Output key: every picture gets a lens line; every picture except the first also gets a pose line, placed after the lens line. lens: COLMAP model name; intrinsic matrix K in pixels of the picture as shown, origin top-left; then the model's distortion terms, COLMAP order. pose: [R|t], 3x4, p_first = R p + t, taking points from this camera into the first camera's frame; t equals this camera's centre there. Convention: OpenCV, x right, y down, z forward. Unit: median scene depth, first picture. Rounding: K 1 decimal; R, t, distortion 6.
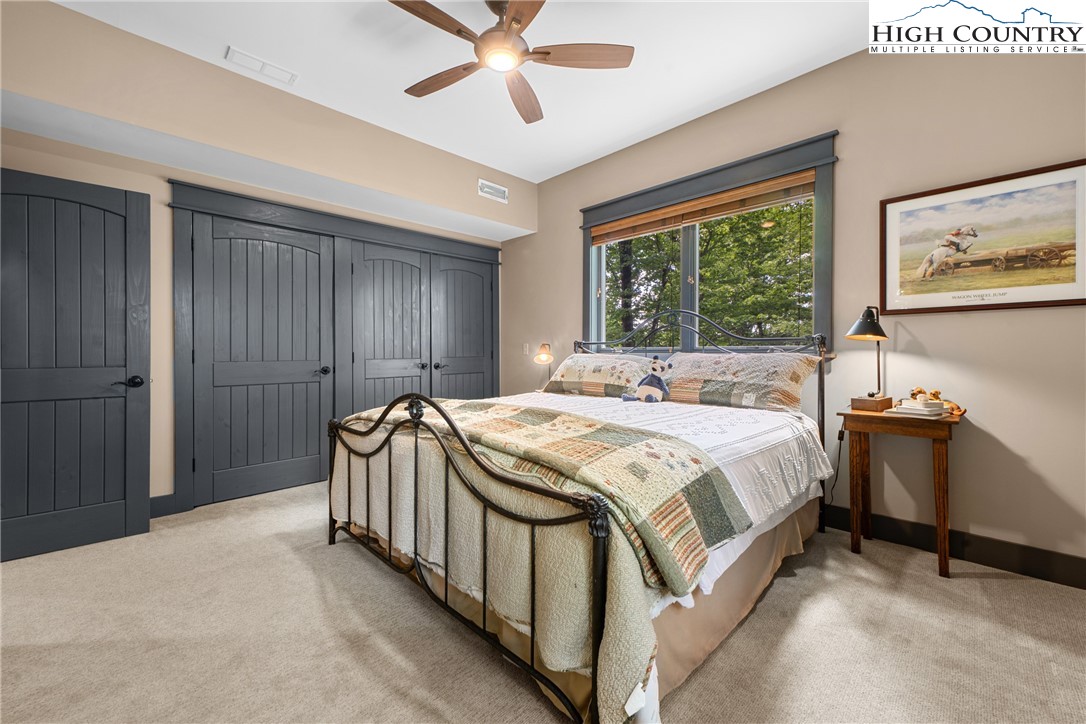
lens RADIAL K [[434.2, 0, 542.9], [0, 434.2, 357.4], [0, 0, 1]] dist [0.001742, 0.000101]
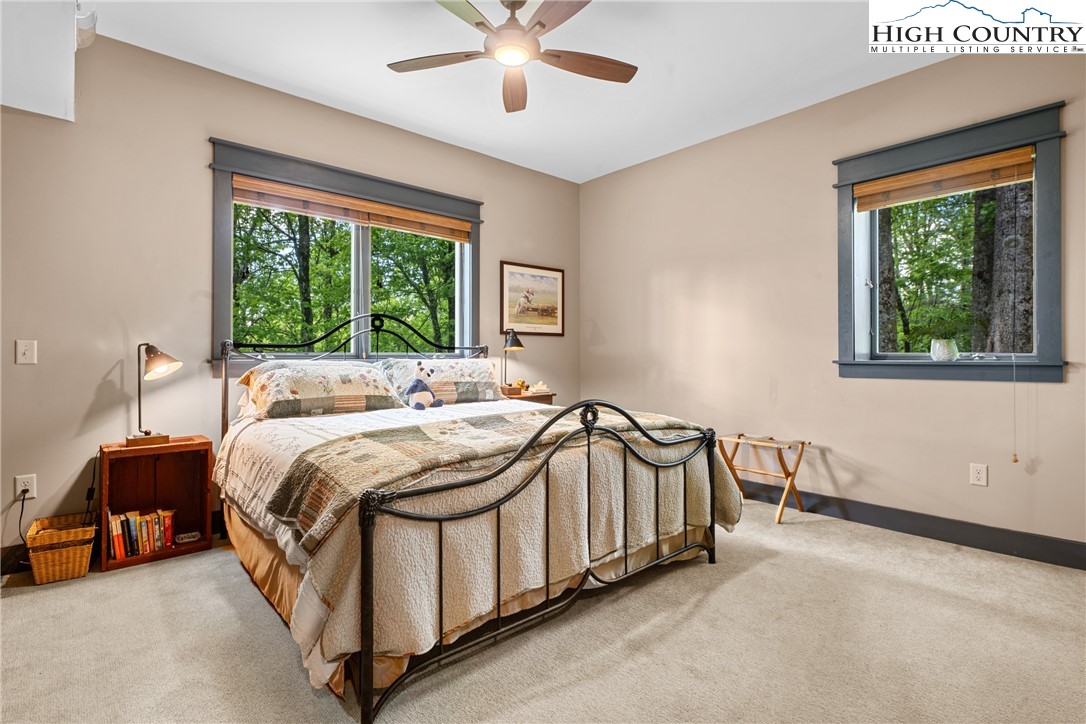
lens RADIAL K [[525.5, 0, 543.0], [0, 525.5, 362.0], [0, 0, 1]] dist [0.001525, 0.000009]
pose [[0.047779, -0.008770, 0.998819, -1.176636], [0.011711, 0.999898, 0.008219, -0.012575], [-0.998789, 0.011305, 0.047877, 0.821716]]
